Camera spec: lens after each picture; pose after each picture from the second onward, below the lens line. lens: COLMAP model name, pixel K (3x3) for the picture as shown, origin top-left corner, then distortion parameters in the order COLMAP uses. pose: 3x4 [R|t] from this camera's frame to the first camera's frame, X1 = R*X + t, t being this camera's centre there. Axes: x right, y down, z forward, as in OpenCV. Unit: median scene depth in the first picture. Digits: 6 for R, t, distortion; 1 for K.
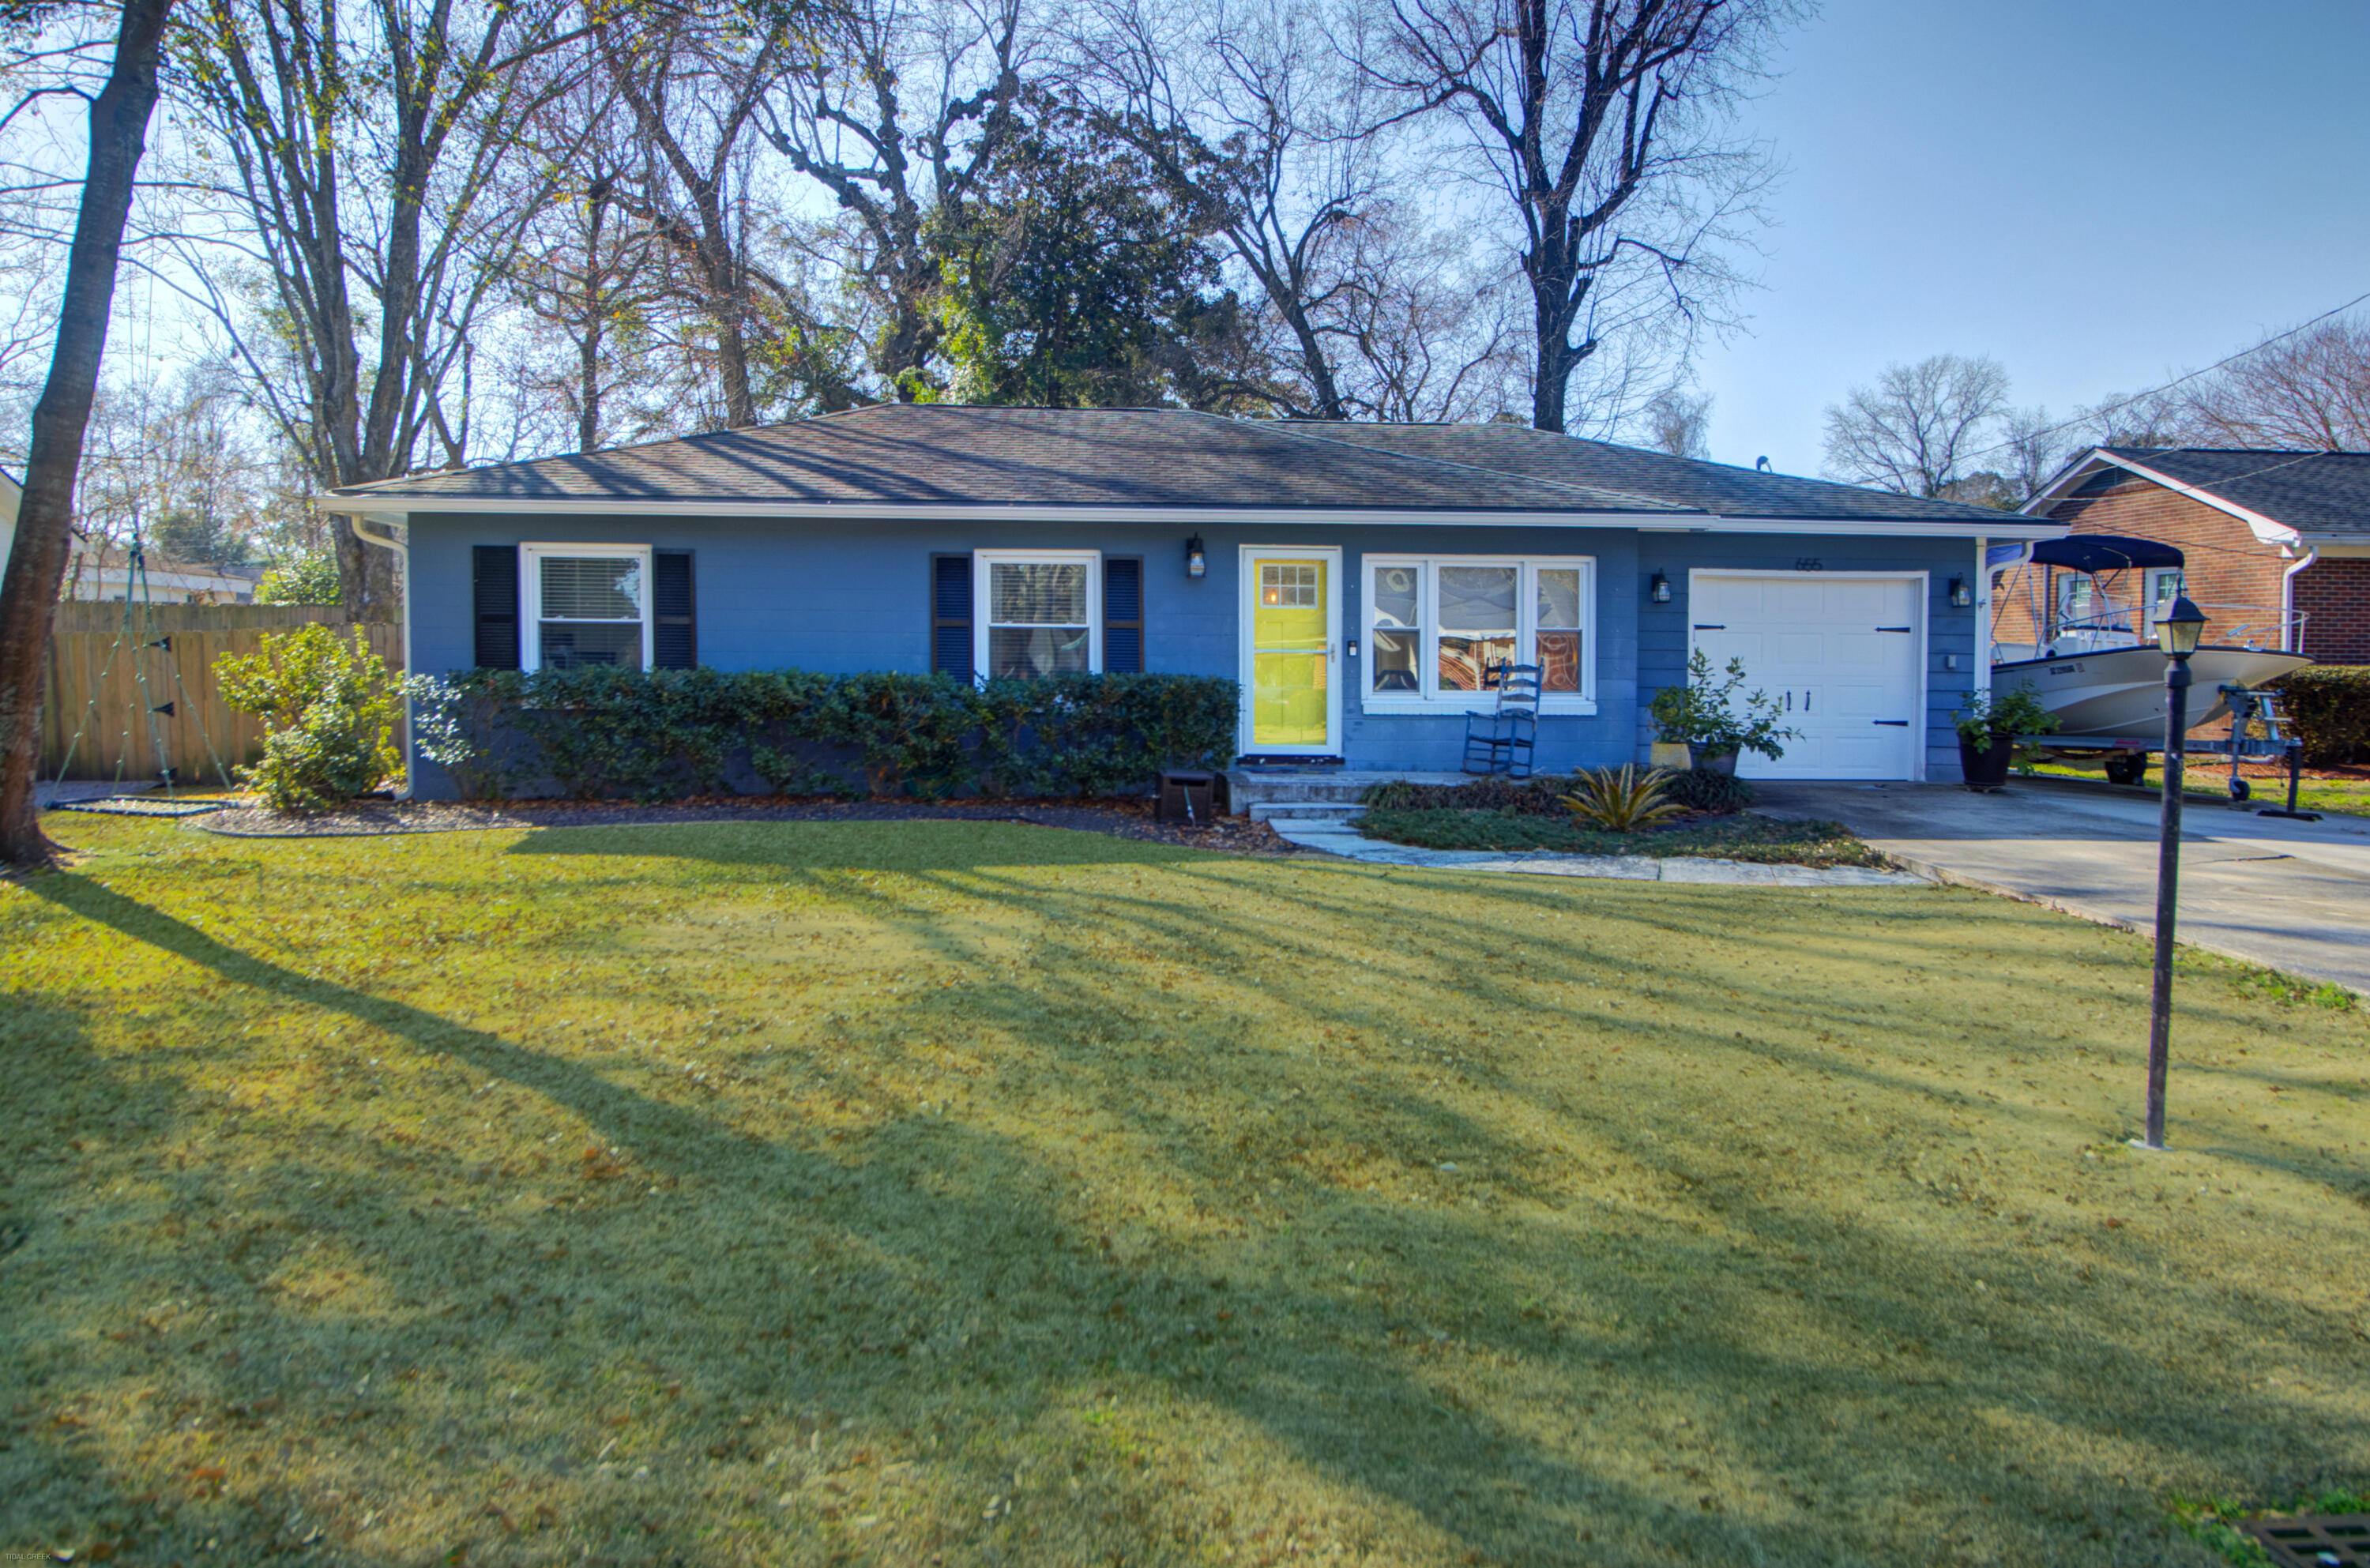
lens RADIAL K [[1817.1, 0, 1185.0], [0, 1817.1, 784.0], [0, 0, 1]] dist [0.003905, 0.000307]
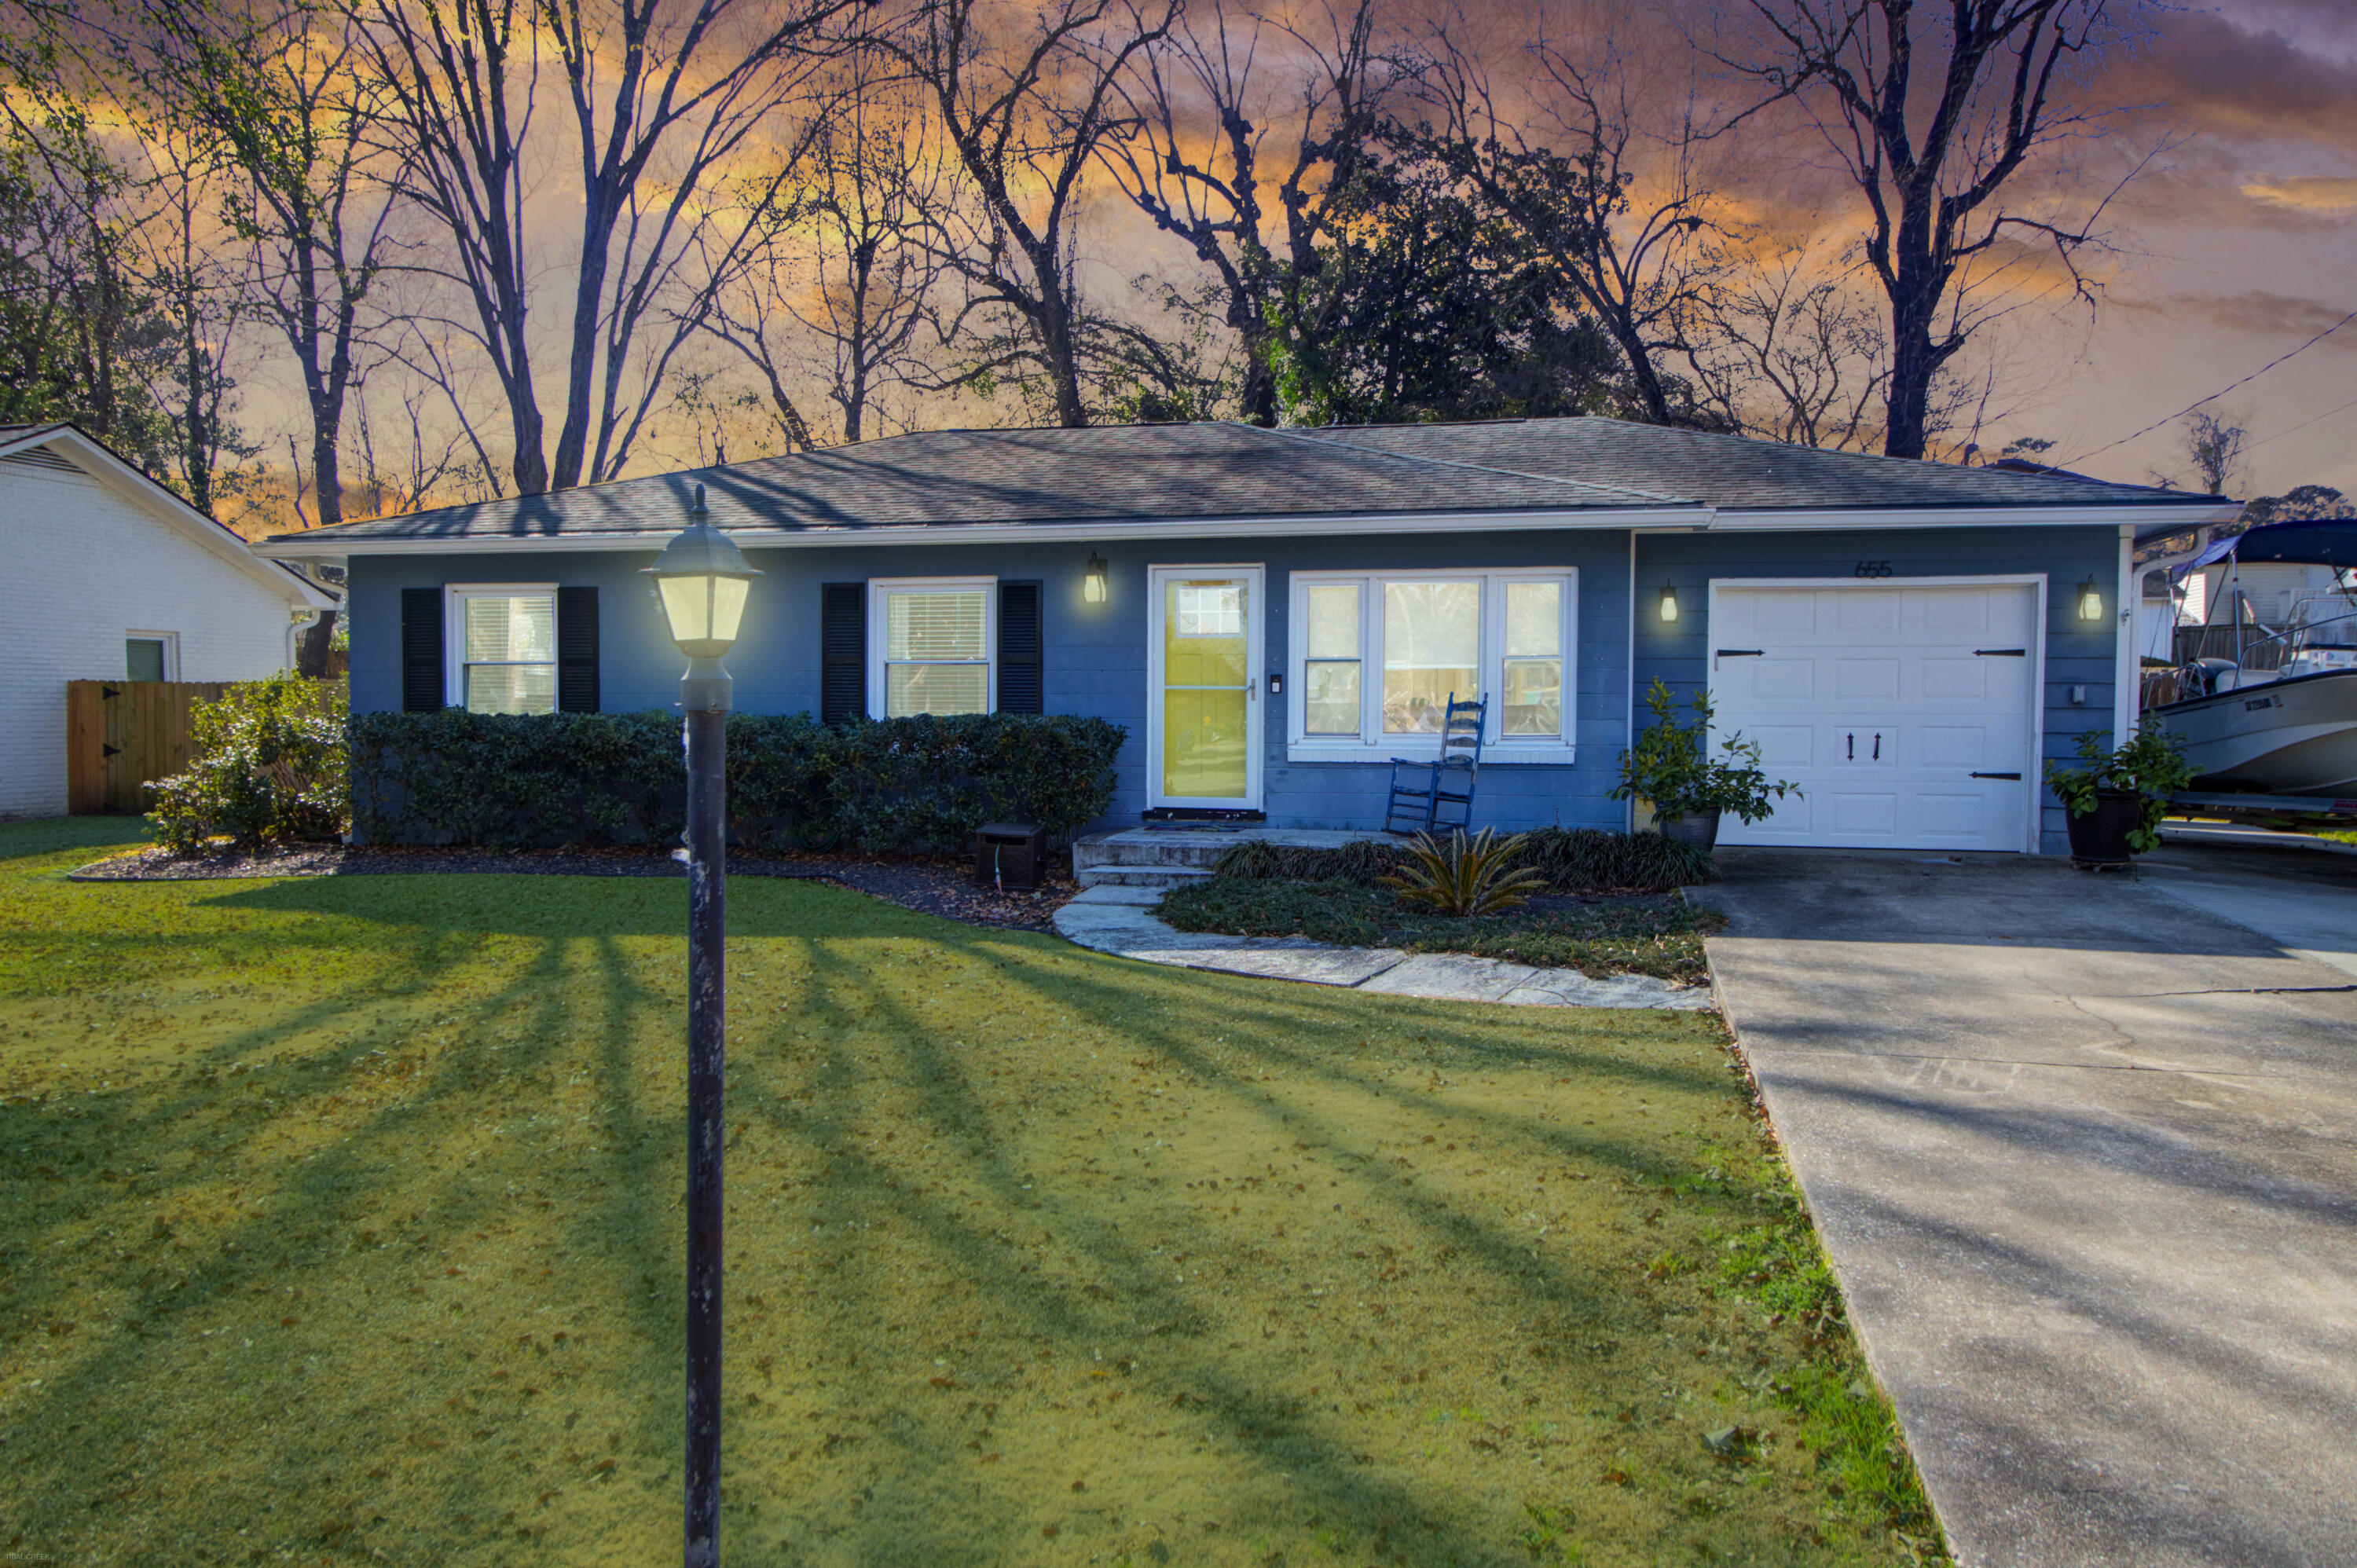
lens RADIAL K [[1741.4, 0, 1181.3], [0, 1741.4, 823.4], [0, 0, 1]] dist [0.005864, 0.000251]
pose [[0.954161, 0.014993, -0.298918, 0.124941], [-0.015923, 0.999873, -0.000673, -0.003540], [0.298870, 0.005402, 0.954279, 0.091795]]
